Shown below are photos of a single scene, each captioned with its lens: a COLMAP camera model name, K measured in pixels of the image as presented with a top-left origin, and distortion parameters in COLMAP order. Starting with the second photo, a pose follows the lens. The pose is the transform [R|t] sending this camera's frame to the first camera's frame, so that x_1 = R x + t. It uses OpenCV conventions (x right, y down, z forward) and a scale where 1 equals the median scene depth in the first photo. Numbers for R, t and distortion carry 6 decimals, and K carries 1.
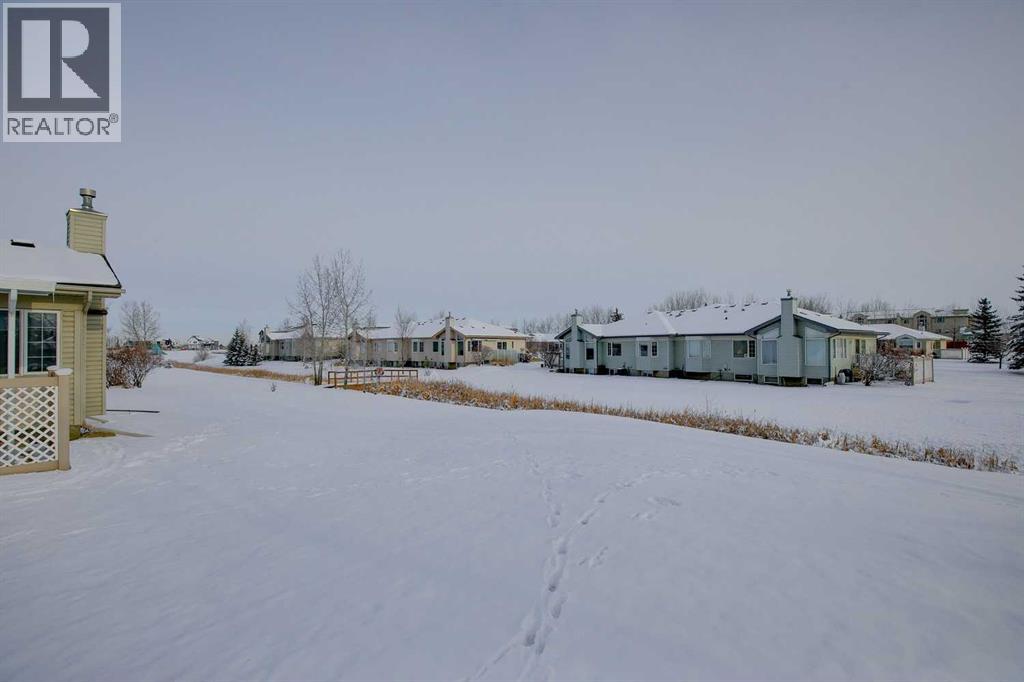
lens RADIAL K [[947.3, 0, 510.7], [0, 947.3, 336.5], [0, 0, 1]] dist [-0.000758, -0.024913]
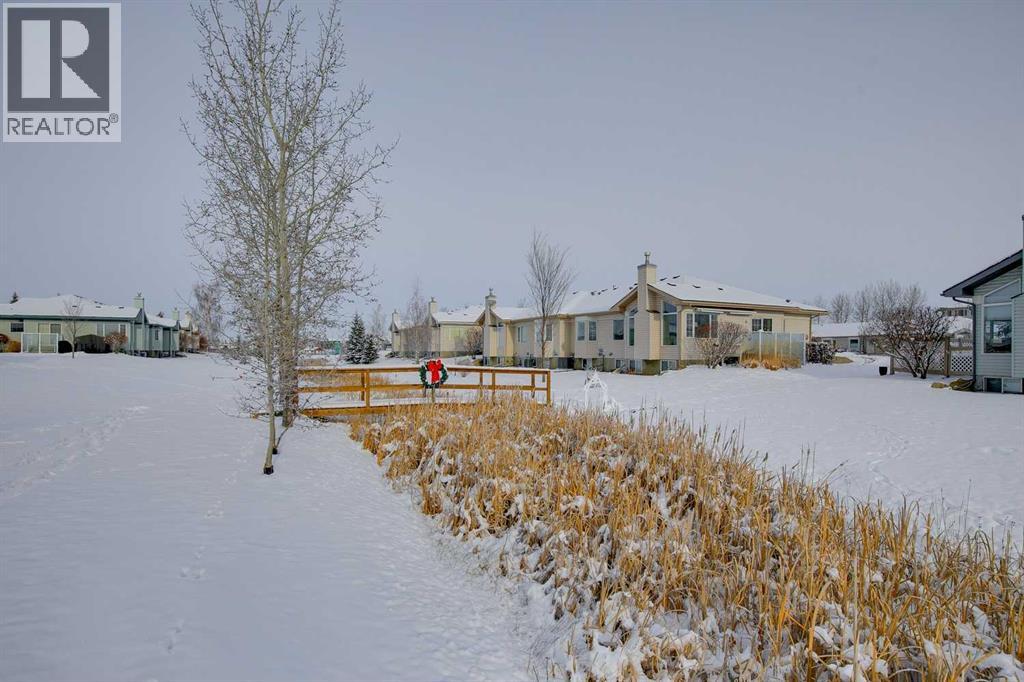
lens RADIAL K [[947.3, 0, 508.9], [0, 947.3, 338.5], [0, 0, 1]] dist [-0.000758, -0.024913]
pose [[0.979217, 0.019126, -0.201914, -0.037015], [-0.020202, 0.999791, -0.003267, 0.020067], [0.201809, 0.007278, 0.979398, 0.534730]]
